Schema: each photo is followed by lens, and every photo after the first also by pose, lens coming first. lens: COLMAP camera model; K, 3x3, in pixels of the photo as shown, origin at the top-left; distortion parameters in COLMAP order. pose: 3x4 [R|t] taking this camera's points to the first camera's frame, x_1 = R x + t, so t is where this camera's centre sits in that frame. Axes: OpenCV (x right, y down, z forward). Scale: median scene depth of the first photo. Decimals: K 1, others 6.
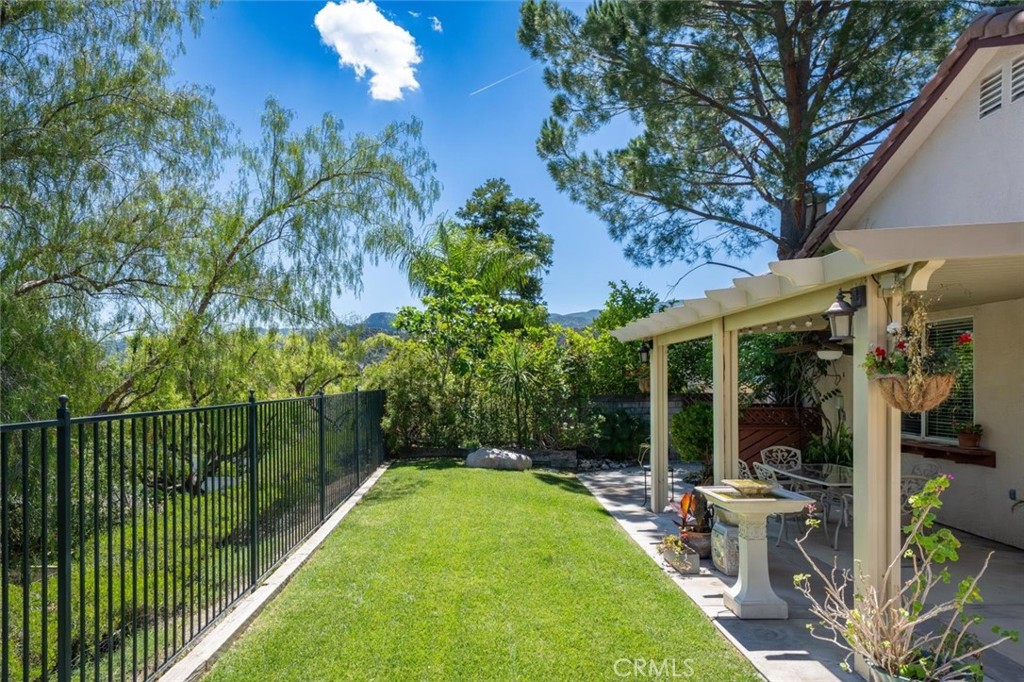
lens RADIAL K [[729.2, 0, 511.0], [0, 729.2, 387.7], [0, 0, 1]] dist [0.046159, -0.000955]
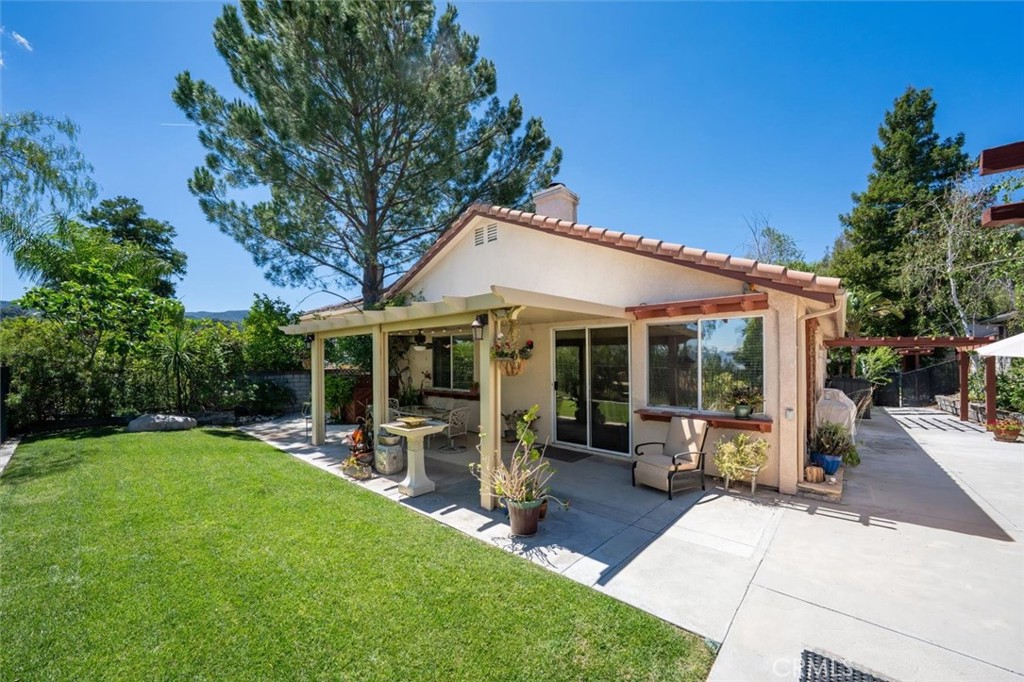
lens RADIAL K [[383.7, 0, 514.4], [0, 383.7, 359.0], [0, 0, 1]] dist [-0.001627, 0.000297]
pose [[0.649433, 0.016700, 0.760236, -0.117375], [-0.000833, 0.999774, -0.021251, 0.002904], [-0.760418, 0.013168, 0.649300, 0.115209]]
